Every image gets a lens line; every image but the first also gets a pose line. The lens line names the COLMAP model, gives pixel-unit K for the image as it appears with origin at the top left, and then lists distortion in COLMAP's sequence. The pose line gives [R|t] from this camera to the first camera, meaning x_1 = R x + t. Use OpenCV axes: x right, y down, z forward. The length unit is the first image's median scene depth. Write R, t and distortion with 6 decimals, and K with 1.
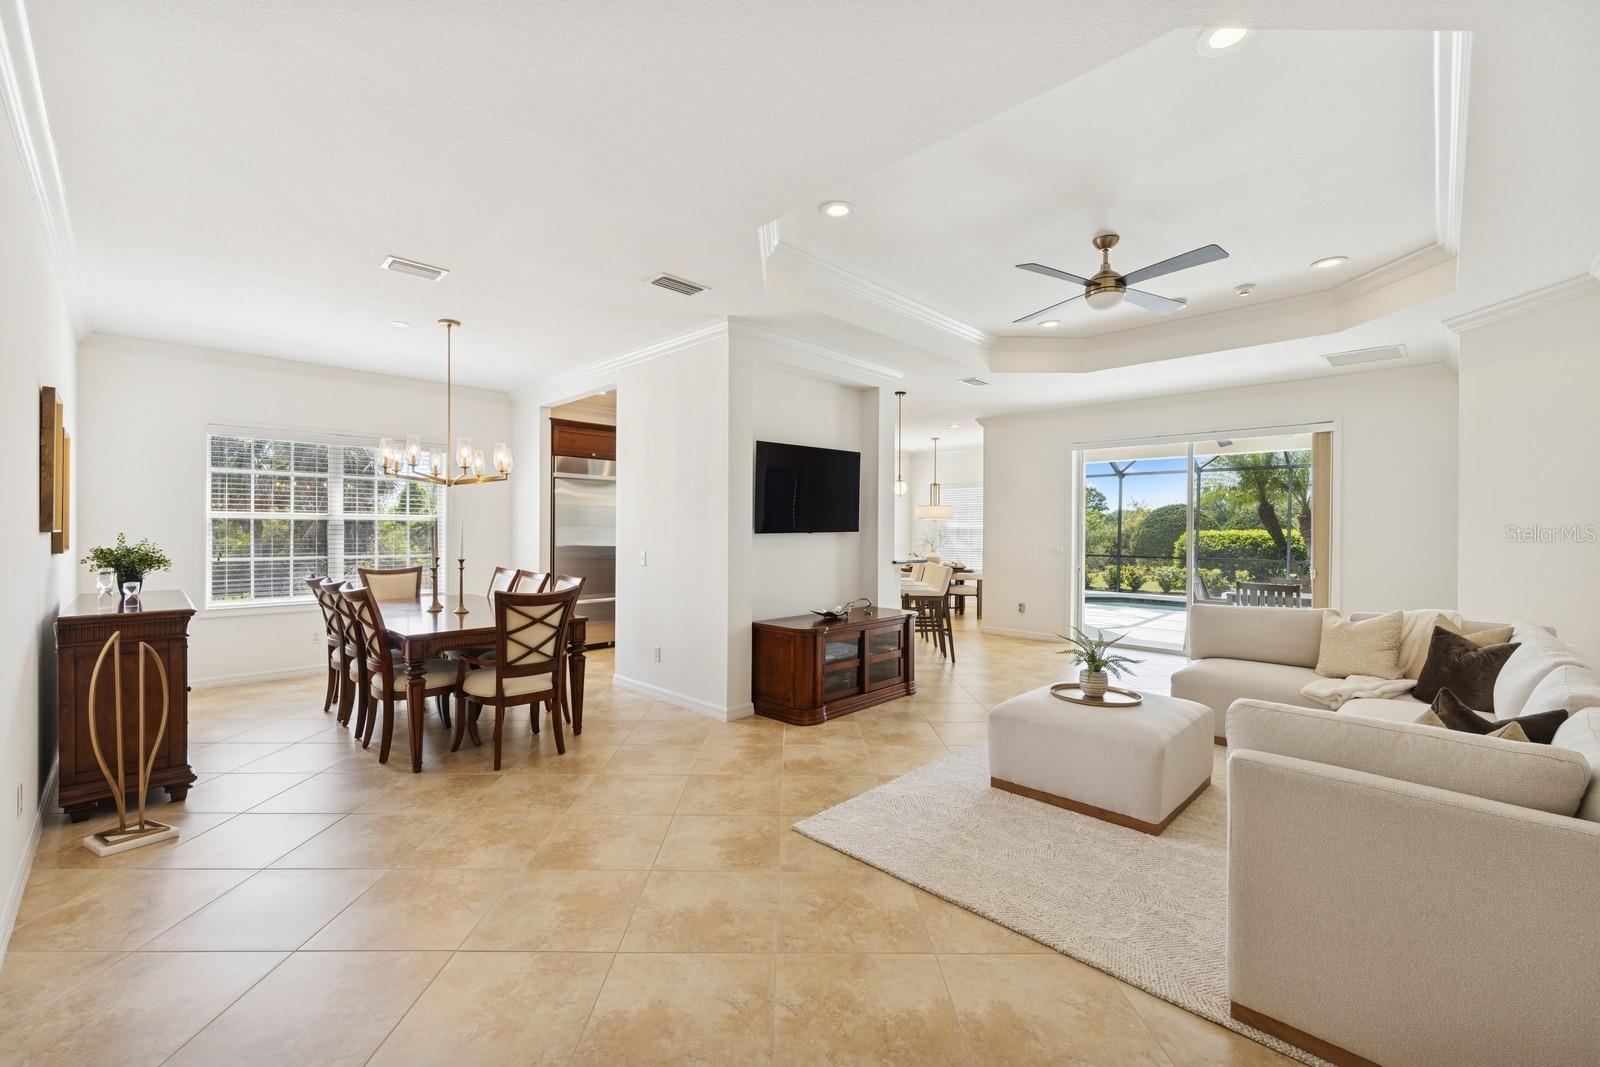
lens RADIAL K [[656.9, 0, 800.0], [0, 656.9, 533.5], [0, 0, 1]] dist [0.001229, 0.000038]
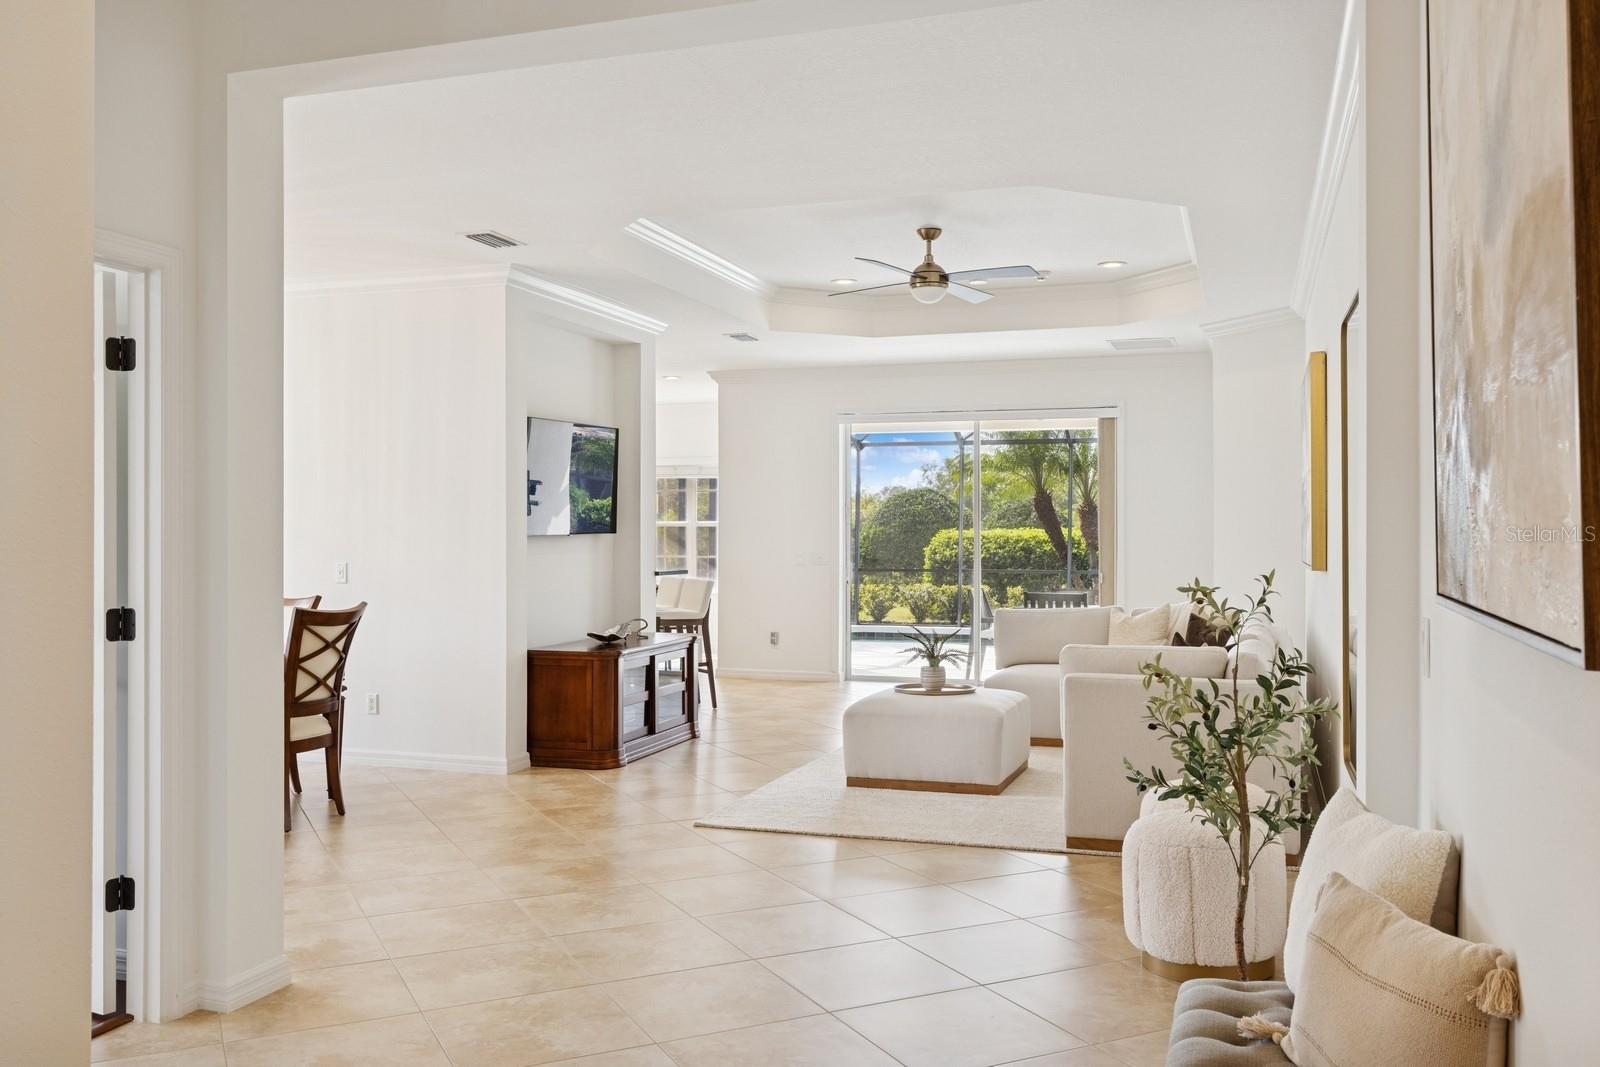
lens RADIAL K [[1349.5, 0, 800.0], [0, 1349.5, 533.5], [0, 0, 1]] dist [-0.009355, -0.002577]
pose [[0.900470, -0.006186, 0.434875, -0.455970], [0.007990, 0.999965, -0.002320, 0.003477], [-0.434846, 0.005564, 0.900488, -0.562402]]
